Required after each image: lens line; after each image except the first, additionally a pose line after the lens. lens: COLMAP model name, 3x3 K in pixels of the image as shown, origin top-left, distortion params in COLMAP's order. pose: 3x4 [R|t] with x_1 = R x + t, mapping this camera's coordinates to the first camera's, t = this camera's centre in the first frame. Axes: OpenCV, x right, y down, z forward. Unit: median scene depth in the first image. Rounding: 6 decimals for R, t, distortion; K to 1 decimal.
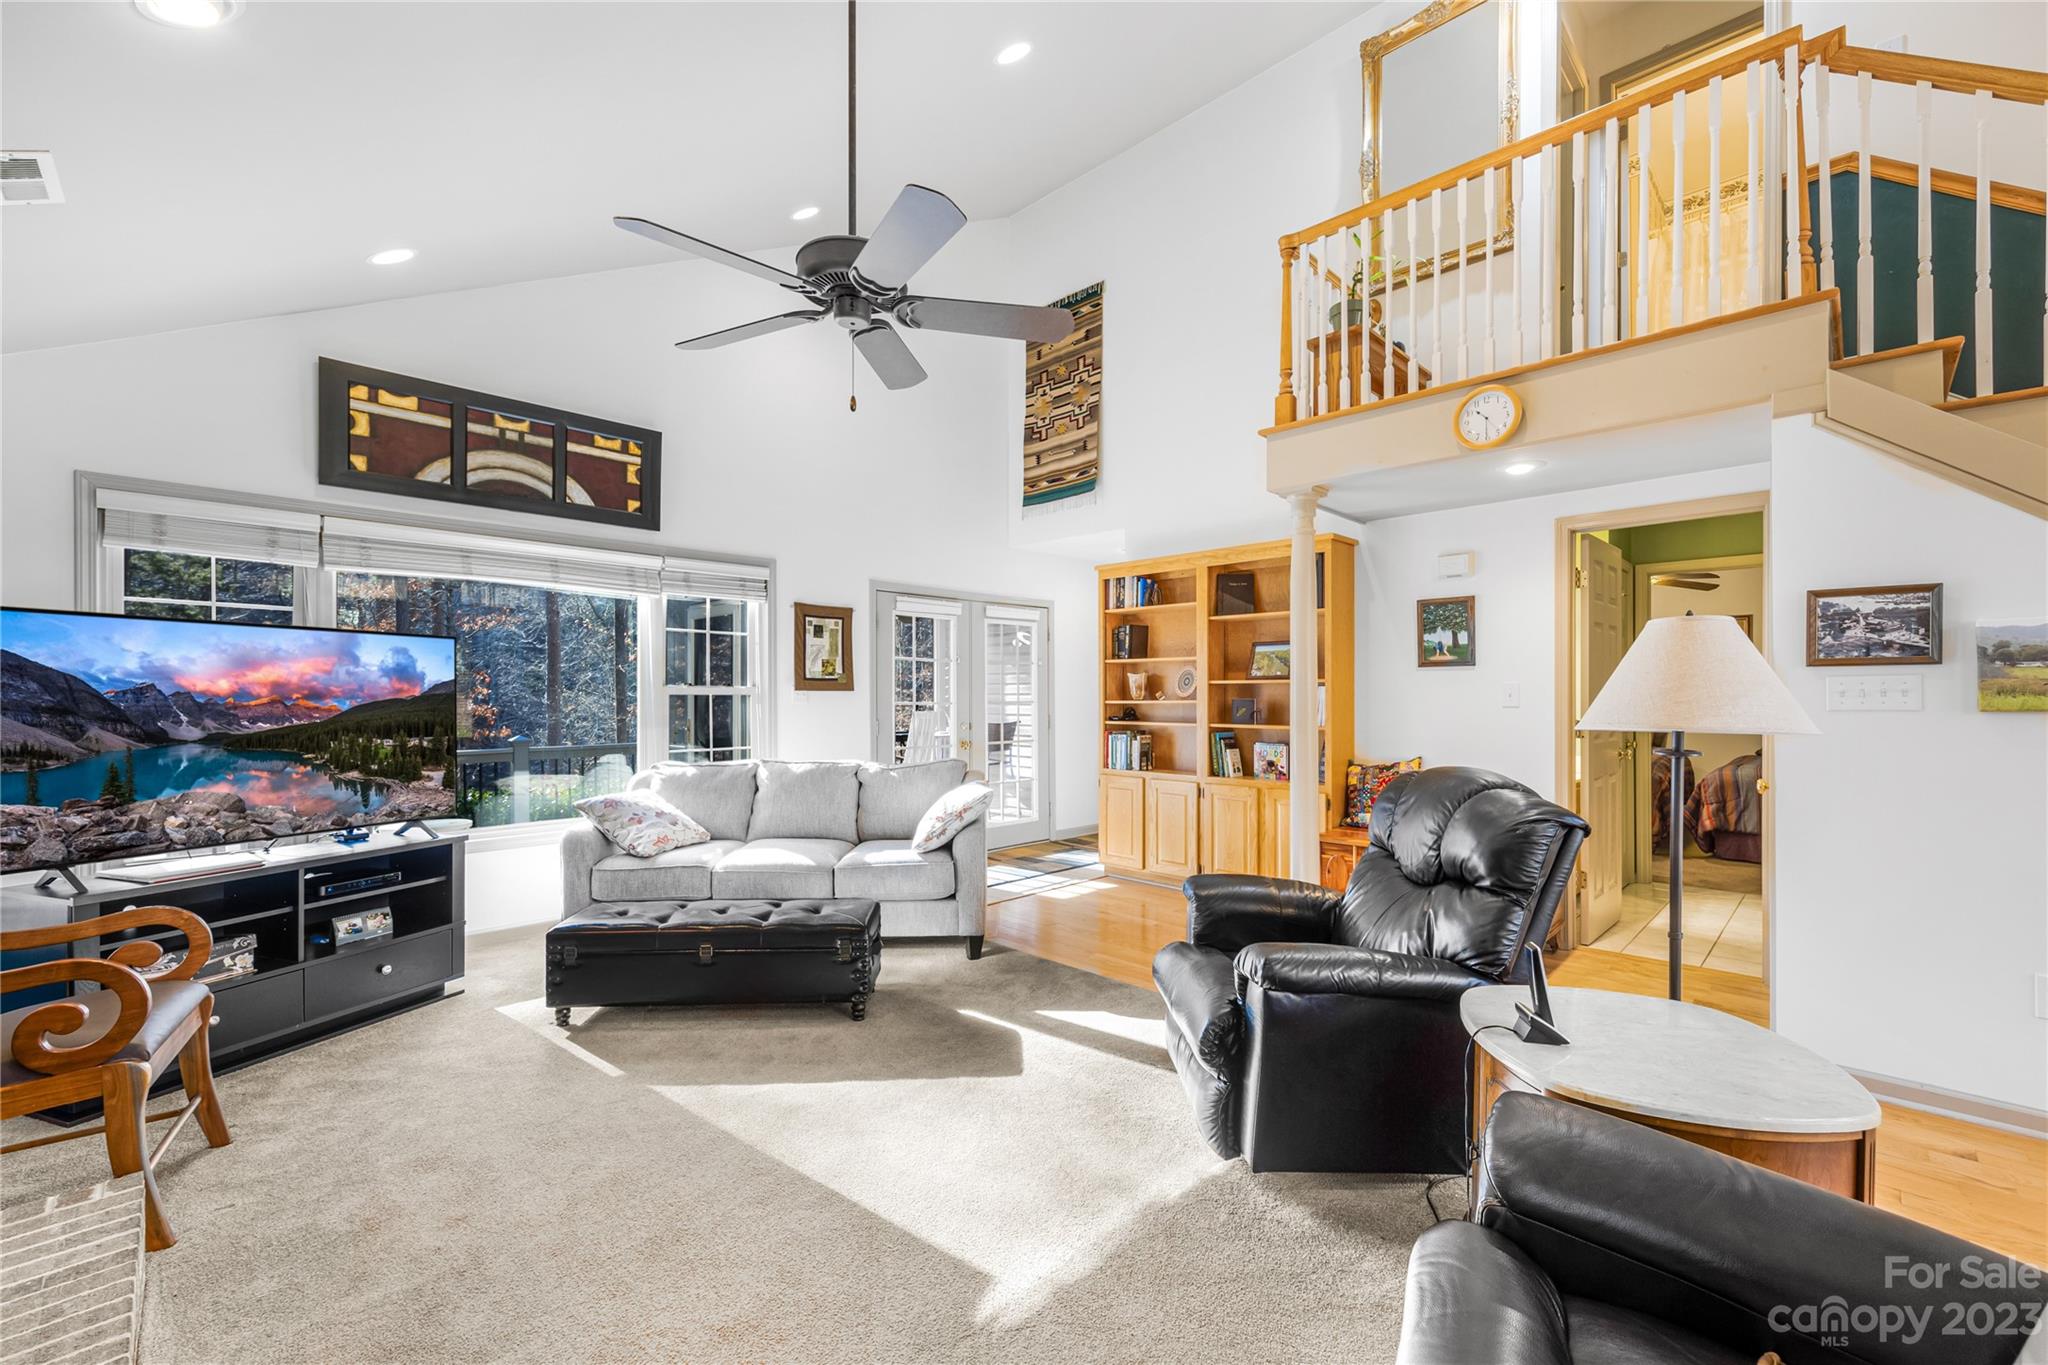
lens RADIAL K [[846.0, 0, 978.7], [0, 846.0, 694.5], [0, 0, 1]] dist [0.002787, 0.000352]
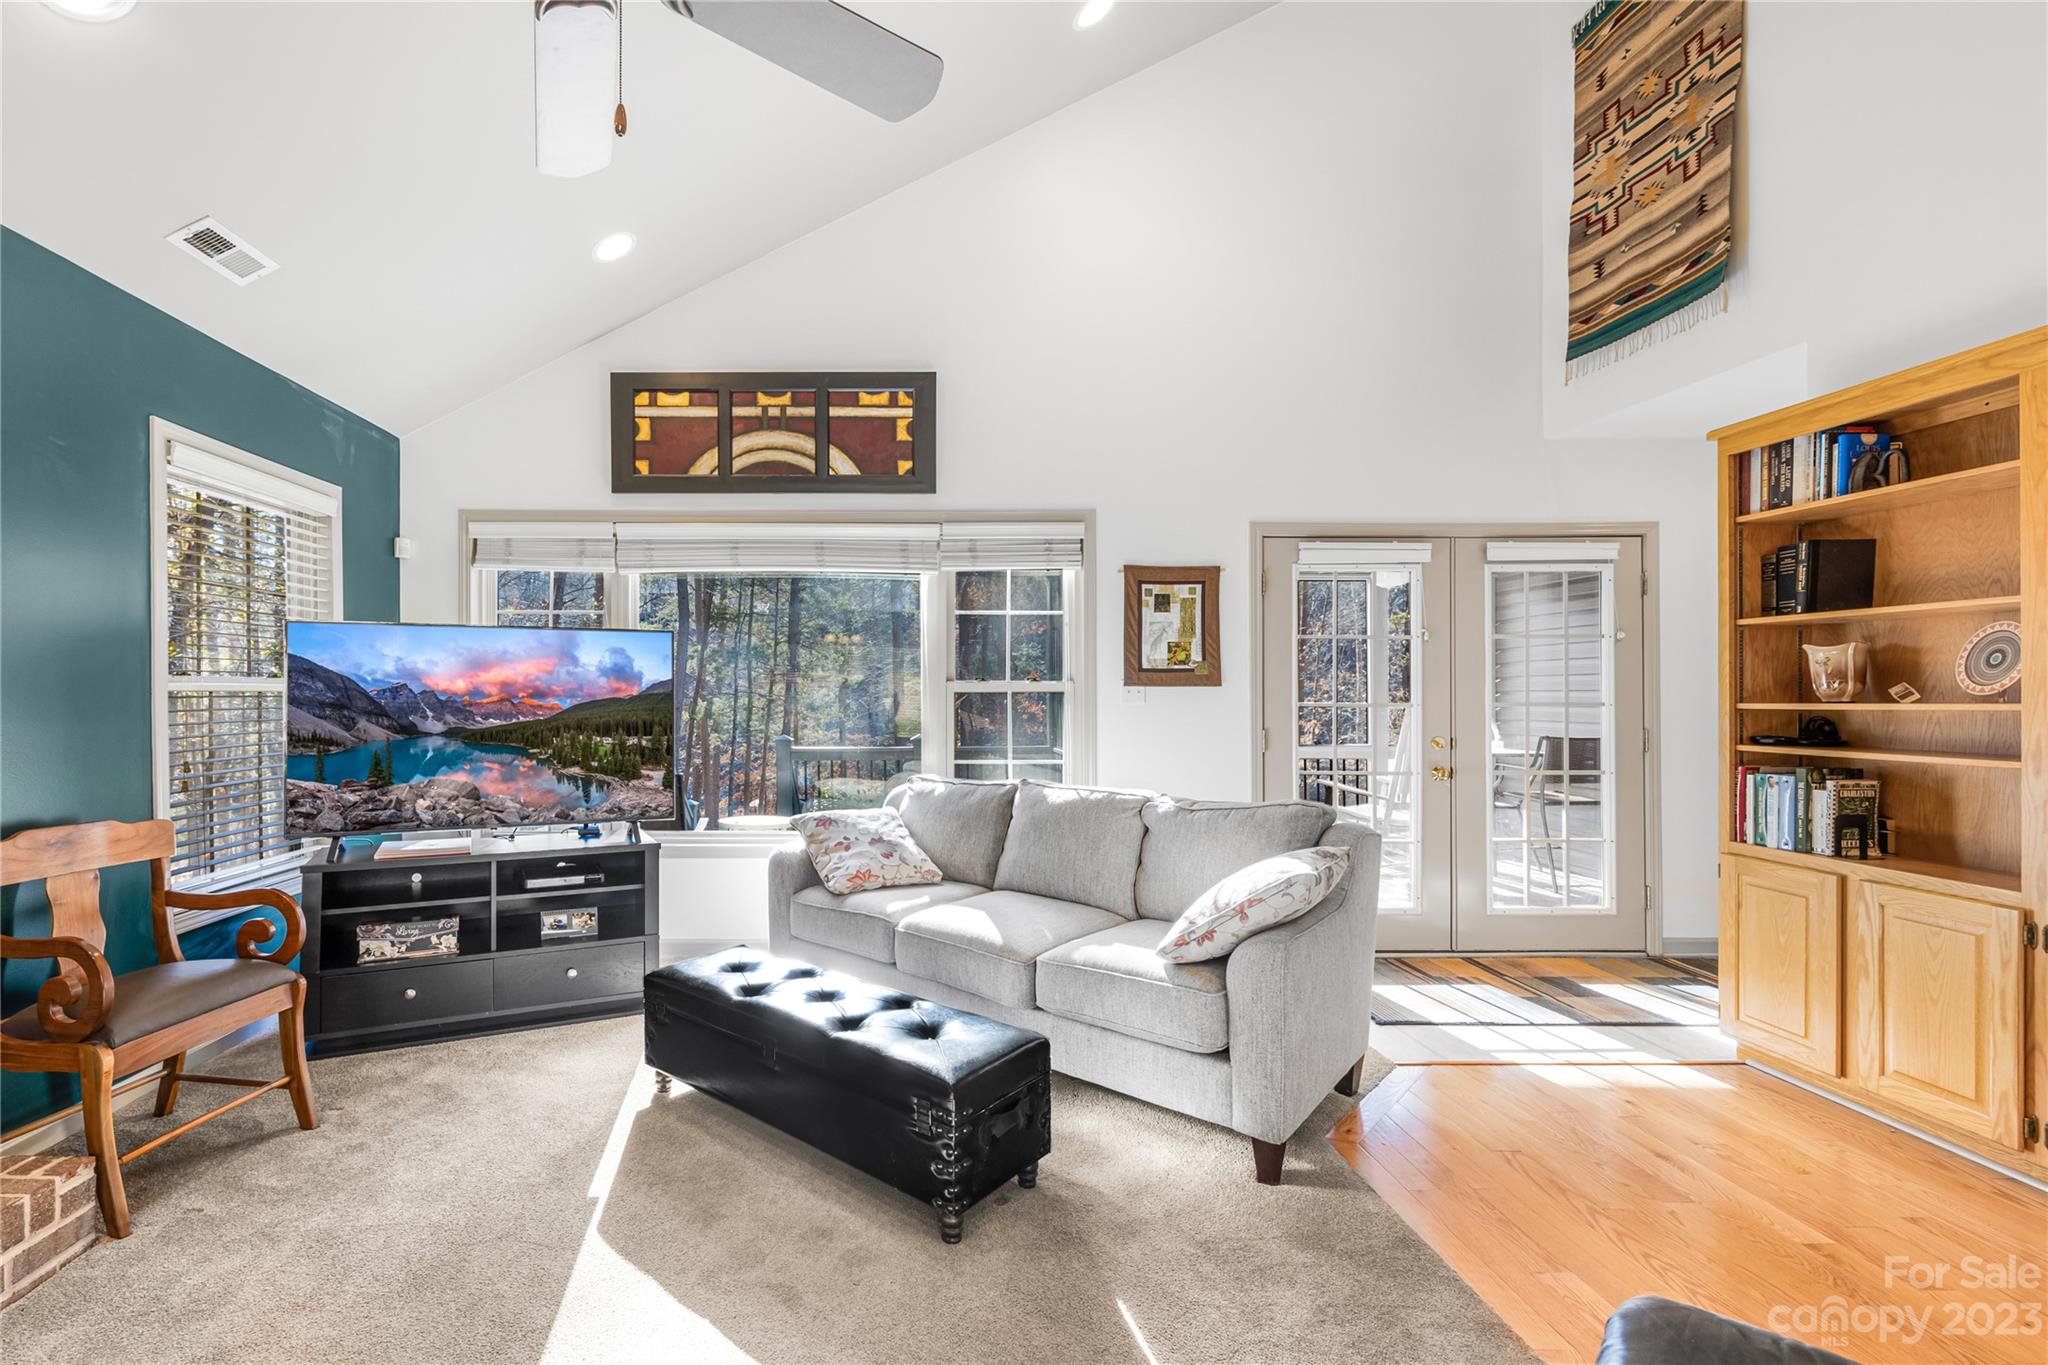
lens RADIAL K [[862.4, 0, 851.5], [0, 862.4, 696.1], [0, 0, 1]] dist [-0.006870, 0.000389]
pose [[0.718646, 0.001636, -0.695374, 0.171353], [0.000406, 0.999996, 0.002771, 0.002346], [0.695376, -0.002274, 0.718643, 0.396852]]
